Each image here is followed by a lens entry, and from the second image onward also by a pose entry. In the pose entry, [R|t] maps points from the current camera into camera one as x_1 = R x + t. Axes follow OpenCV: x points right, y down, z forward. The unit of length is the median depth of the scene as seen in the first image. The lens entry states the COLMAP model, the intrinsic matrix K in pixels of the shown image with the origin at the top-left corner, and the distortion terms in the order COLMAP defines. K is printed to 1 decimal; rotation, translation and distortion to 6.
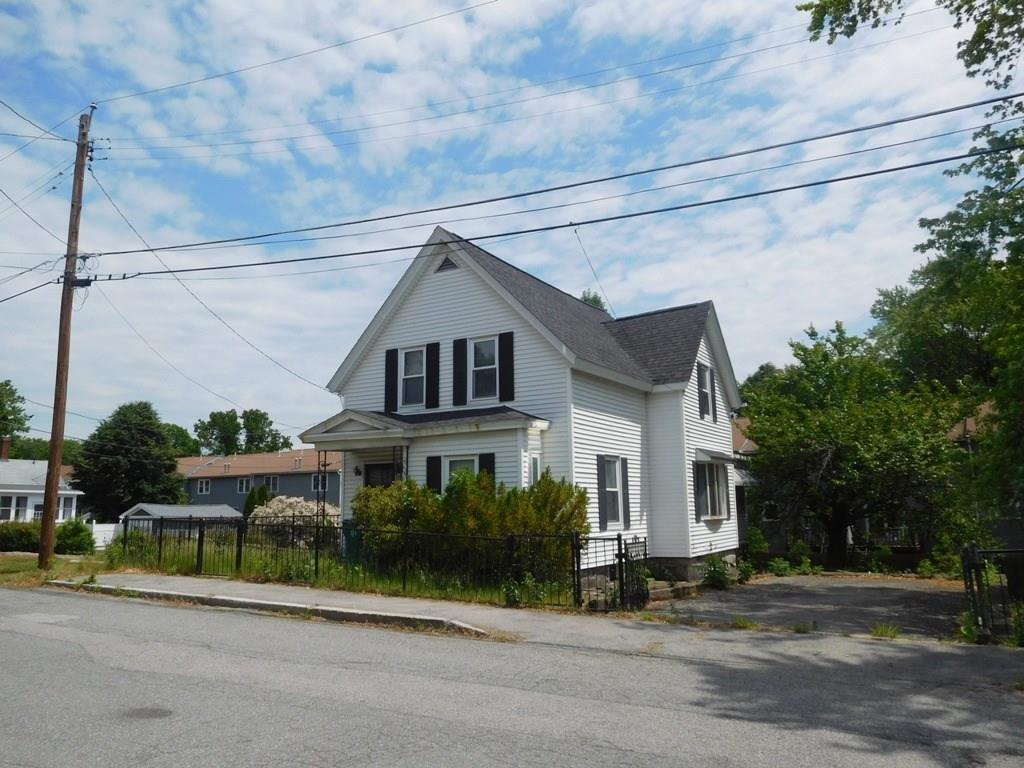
lens RADIAL K [[767.1, 0, 507.4], [0, 767.1, 387.5], [0, 0, 1]] dist [-0.008730, -0.005205]
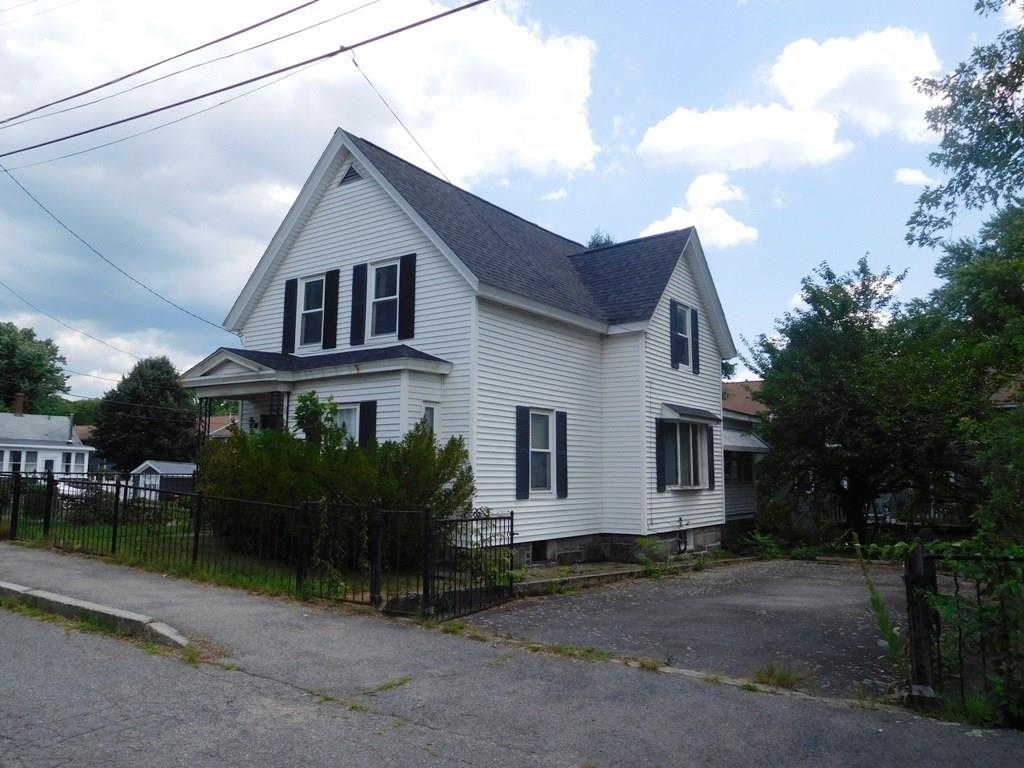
lens RADIAL K [[767.1, 0, 513.1], [0, 767.1, 379.8], [0, 0, 1]] dist [-0.008730, -0.005205]
pose [[0.997257, 0.012593, -0.072937, 0.159012], [-0.010064, 0.999339, 0.034937, 0.029245], [0.073329, -0.034107, 0.996724, 0.181797]]
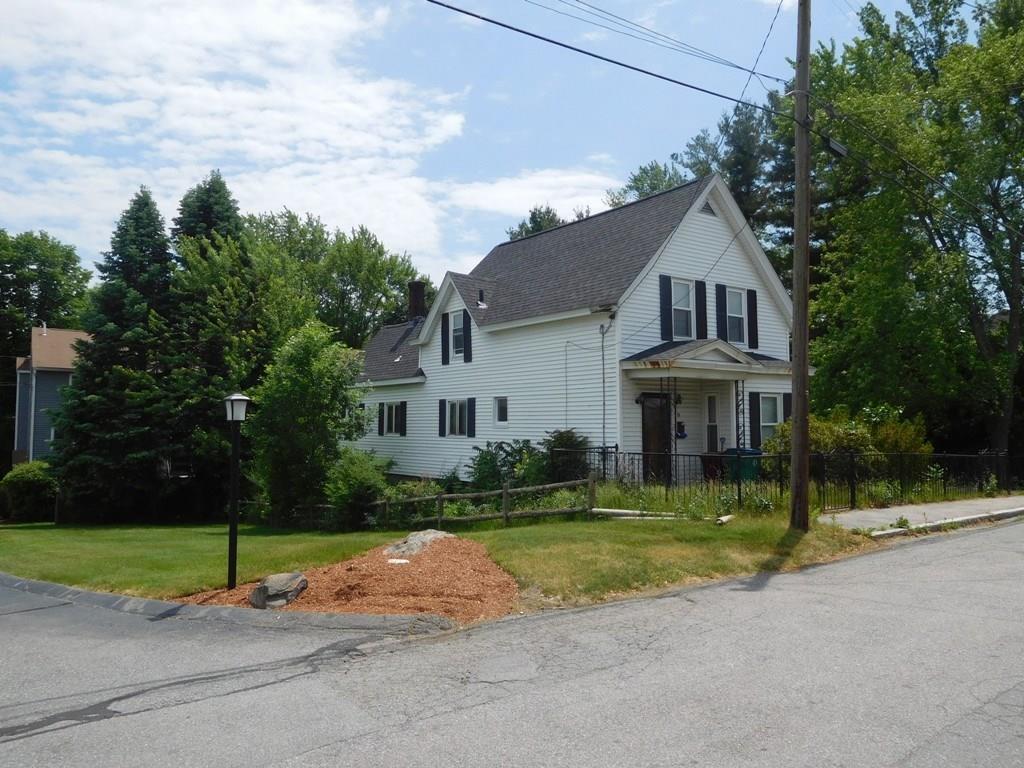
lens RADIAL K [[767.1, 0, 514.3], [0, 767.1, 382.2], [0, 0, 1]] dist [-0.008730, -0.005205]
pose [[0.378119, 0.059279, 0.923857, -1.134869], [-0.140815, 0.990018, -0.005891, 0.118386], [-0.914985, -0.127865, 0.382692, 0.811120]]
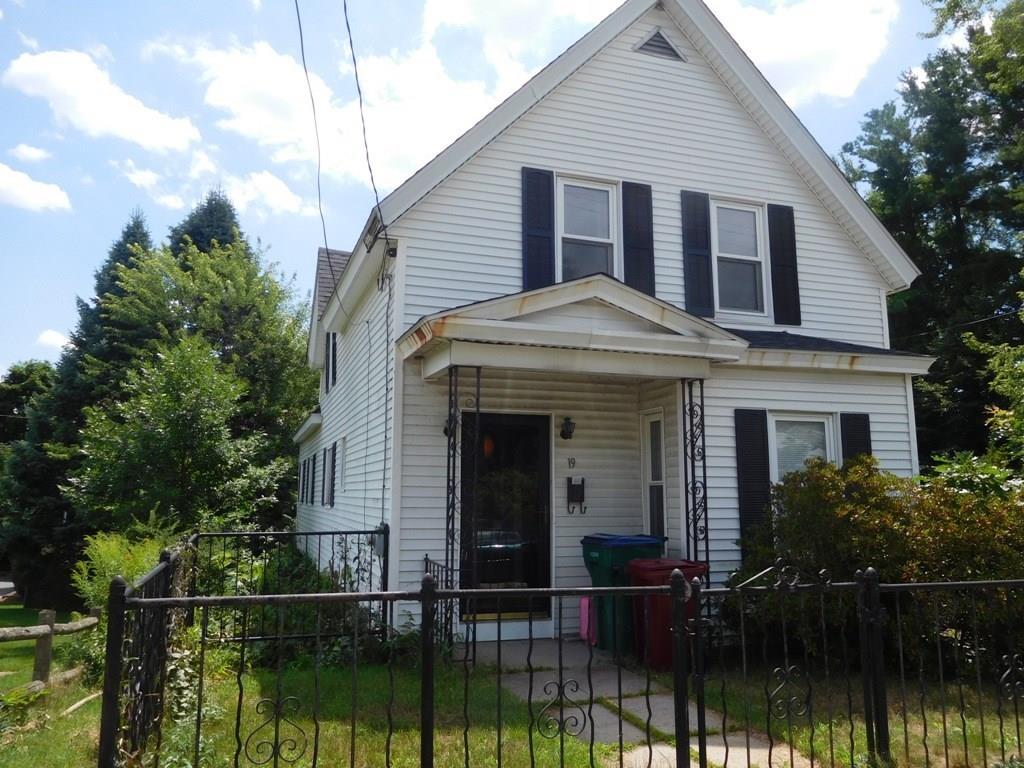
lens RADIAL K [[767.1, 0, 508.4], [0, 767.1, 383.0], [0, 0, 1]] dist [-0.008730, -0.005205]
pose [[0.643357, 0.123463, 0.755545, -0.508518], [-0.124684, 0.990631, -0.055708, 0.108062], [-0.755345, -0.058364, 0.652724, 0.725837]]
